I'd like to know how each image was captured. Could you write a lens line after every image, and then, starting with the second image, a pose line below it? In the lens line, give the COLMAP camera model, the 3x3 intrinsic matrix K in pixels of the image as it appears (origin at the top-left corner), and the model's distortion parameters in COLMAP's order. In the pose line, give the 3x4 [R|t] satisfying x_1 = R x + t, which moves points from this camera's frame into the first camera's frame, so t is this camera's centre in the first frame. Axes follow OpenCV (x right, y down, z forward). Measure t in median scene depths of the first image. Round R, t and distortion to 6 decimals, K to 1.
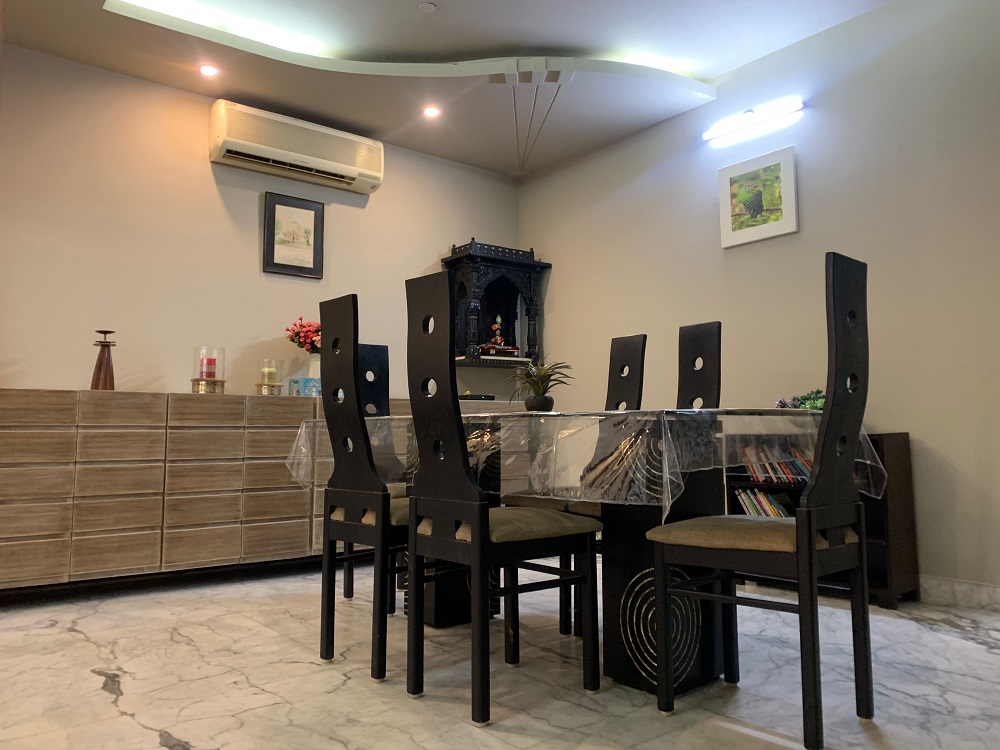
lens RADIAL K [[754.9, 0, 494.7], [0, 754.9, 365.1], [0, 0, 1]] dist [0.112407, -0.225818]
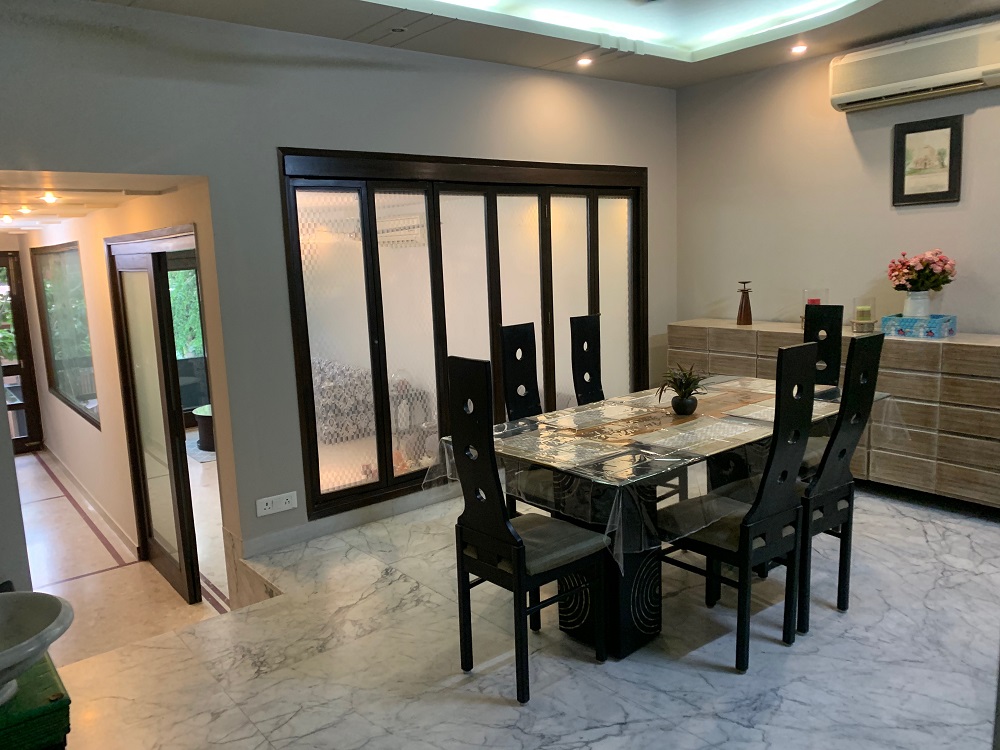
lens RADIAL K [[754.9, 0, 494.7], [0, 754.9, 365.1], [0, 0, 1]] dist [0.112407, -0.225818]
pose [[0.010792, 0.154542, -0.987927, 0.739614], [0.132371, 0.979069, 0.154603, -0.141487], [0.991141, -0.132442, -0.009890, 0.440918]]
